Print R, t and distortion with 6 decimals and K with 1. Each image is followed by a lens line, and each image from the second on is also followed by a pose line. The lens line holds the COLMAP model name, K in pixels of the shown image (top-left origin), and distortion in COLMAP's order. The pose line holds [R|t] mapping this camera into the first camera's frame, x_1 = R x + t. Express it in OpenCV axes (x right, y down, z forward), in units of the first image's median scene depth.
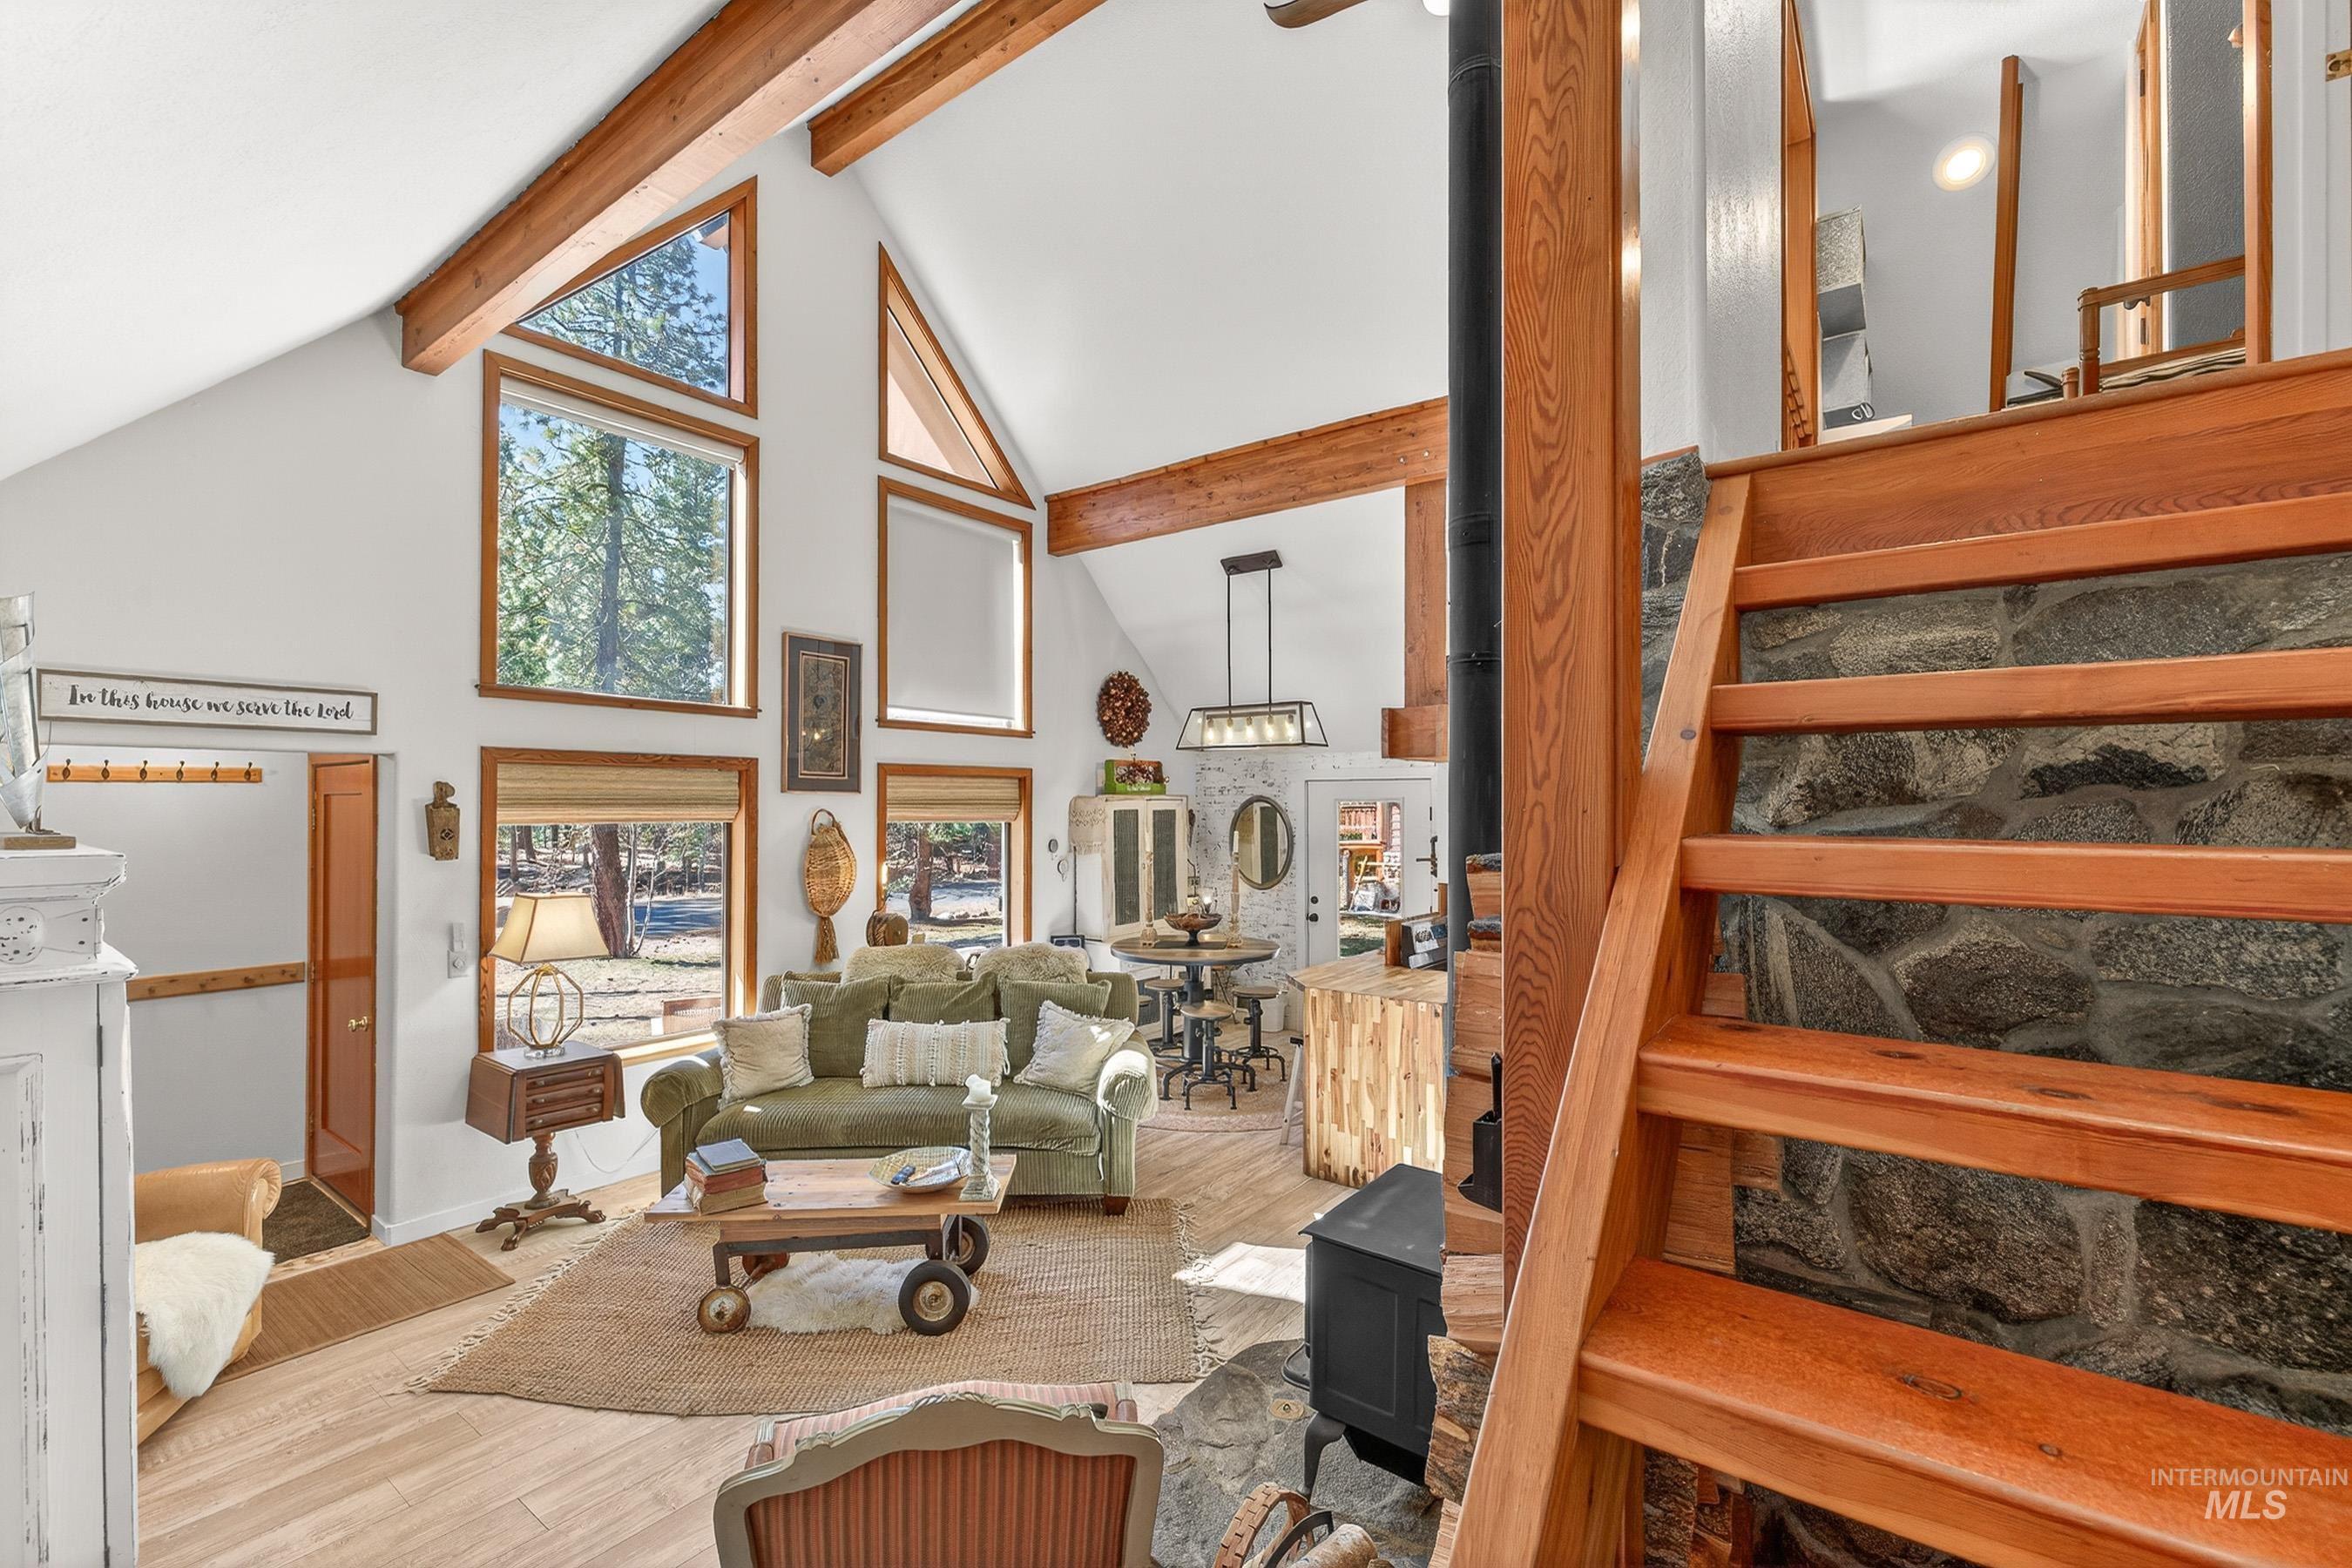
lens RADIAL K [[996.2, 0, 1166.2], [0, 996.2, 791.8], [0, 0, 1]] dist [0.001237, 0.000276]
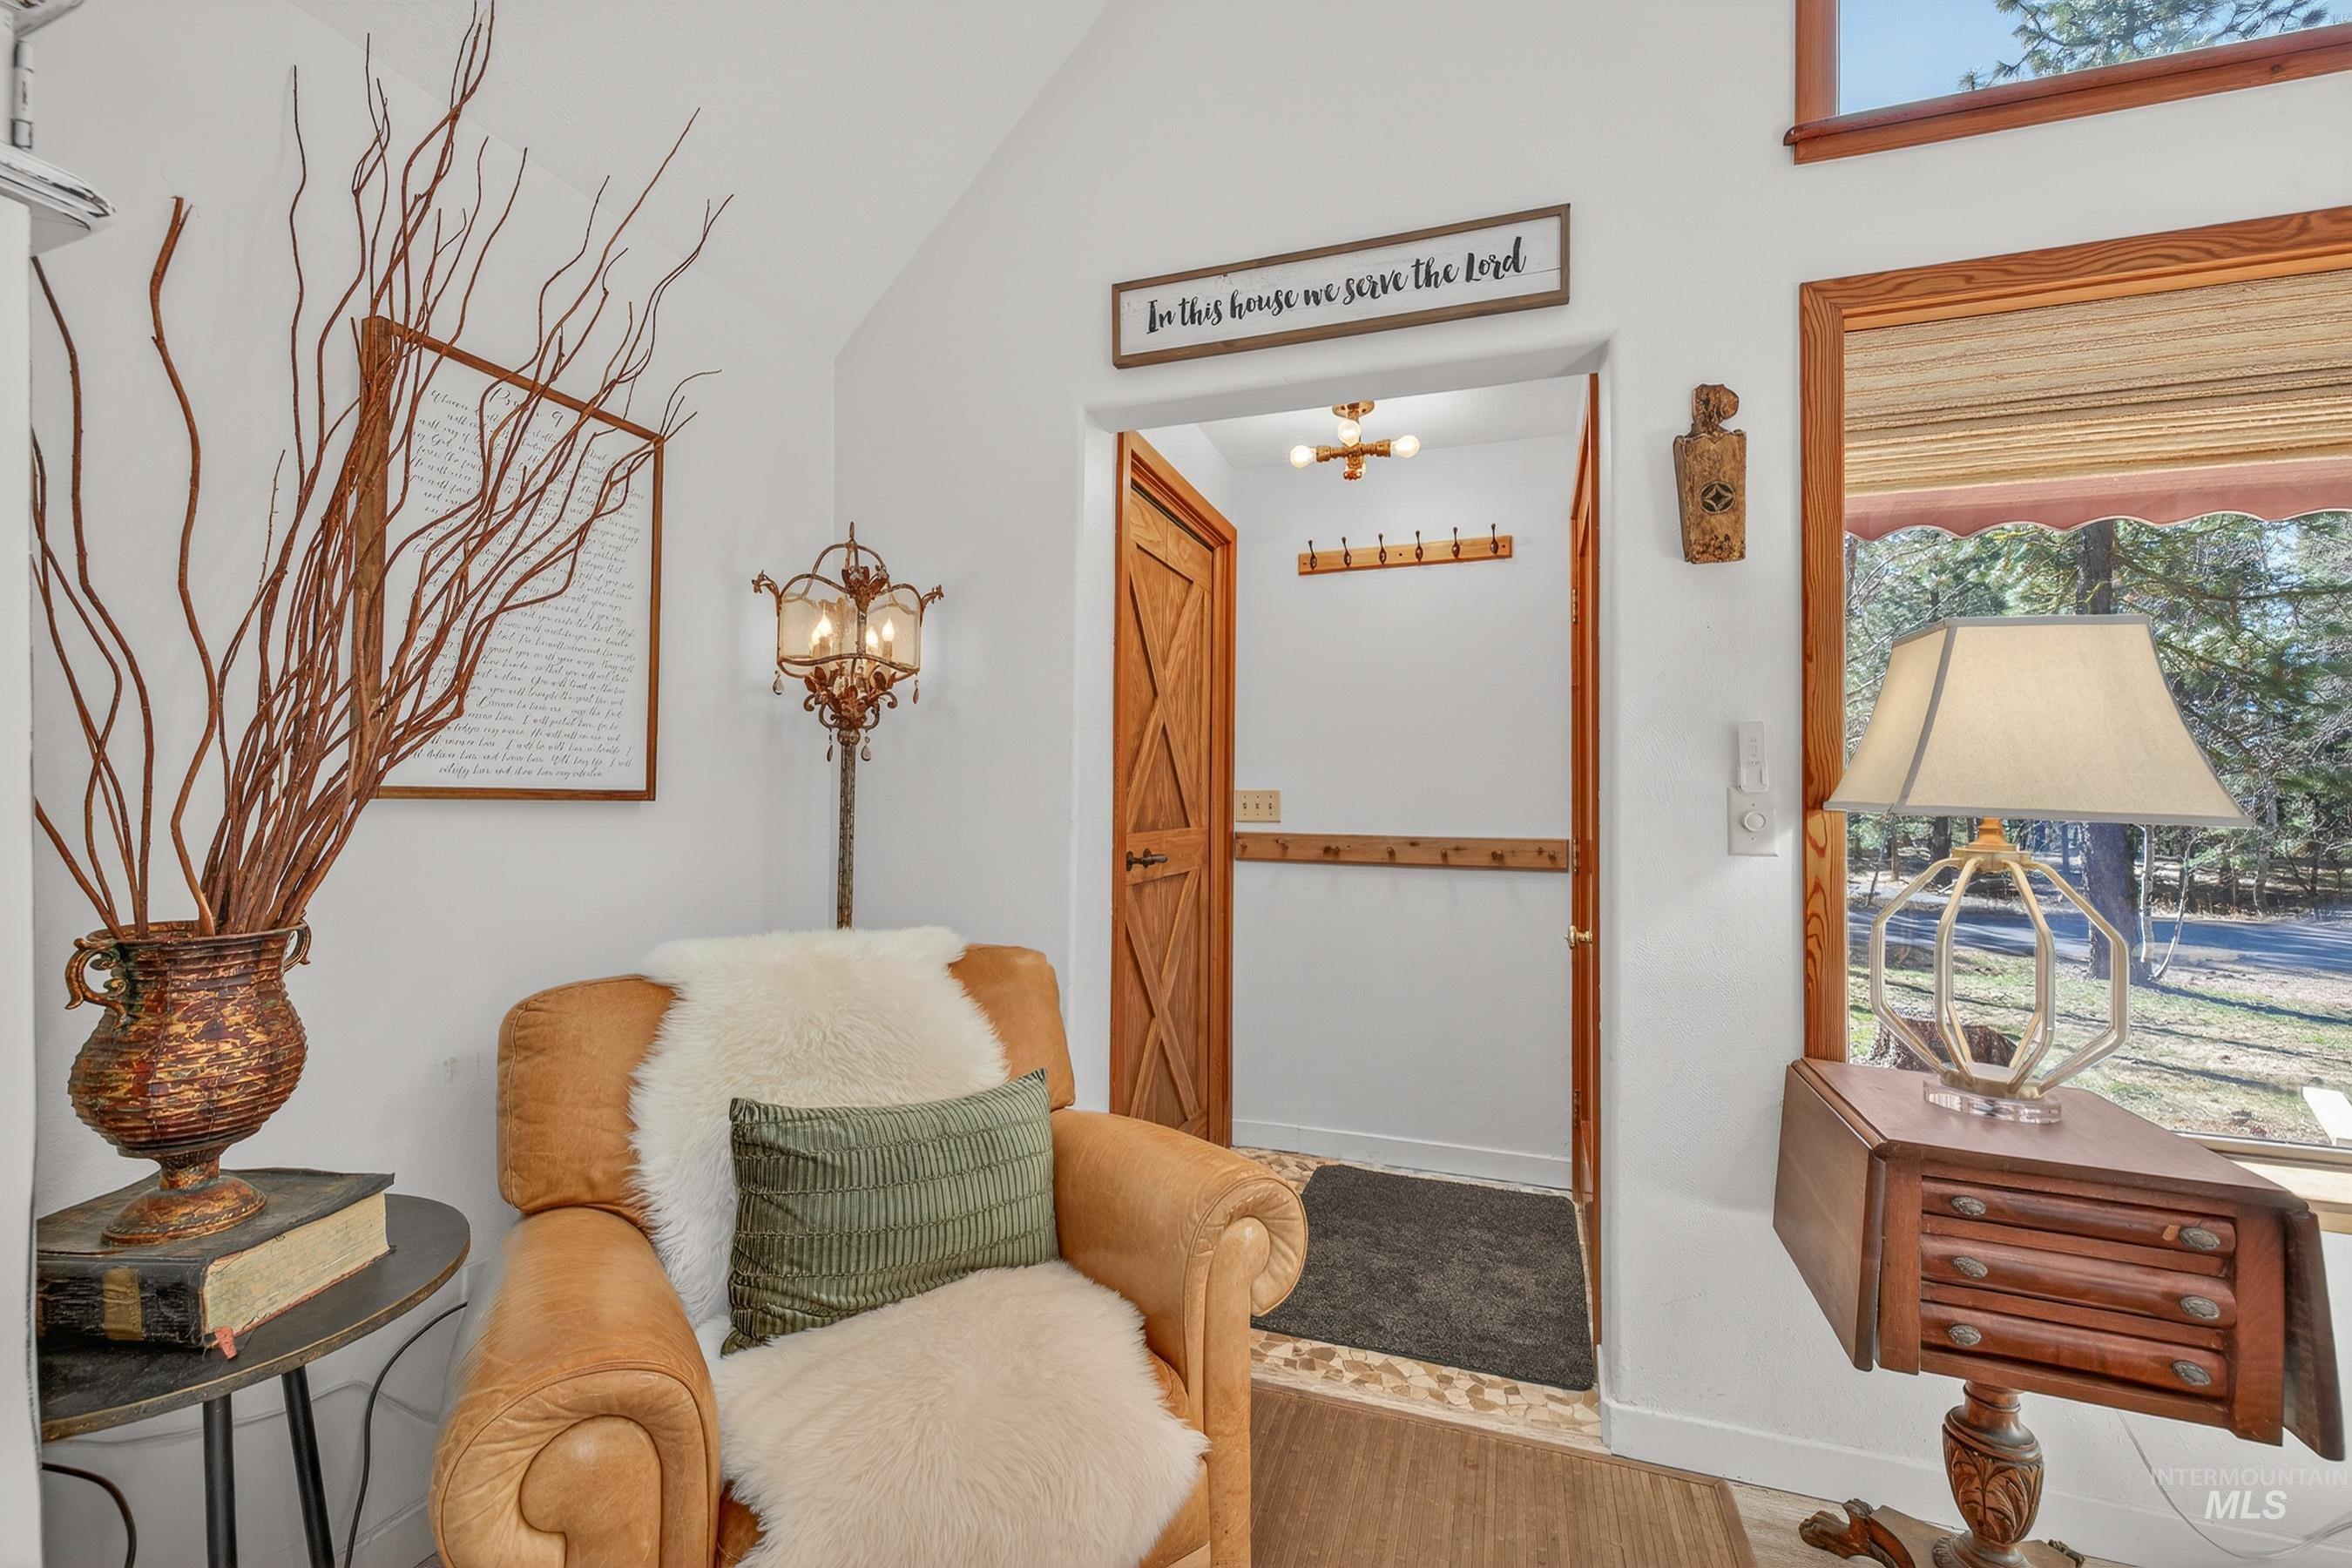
lens RADIAL K [[984.3, 0, 1176.9], [0, 984.3, 772.7], [0, 0, 1]] dist [0.001812, 0.000005]
pose [[0.306786, -0.022487, -0.951513, -0.368044], [-0.000252, 0.999719, -0.023708, 0.149236], [0.951779, 0.007513, 0.306694, 0.601741]]
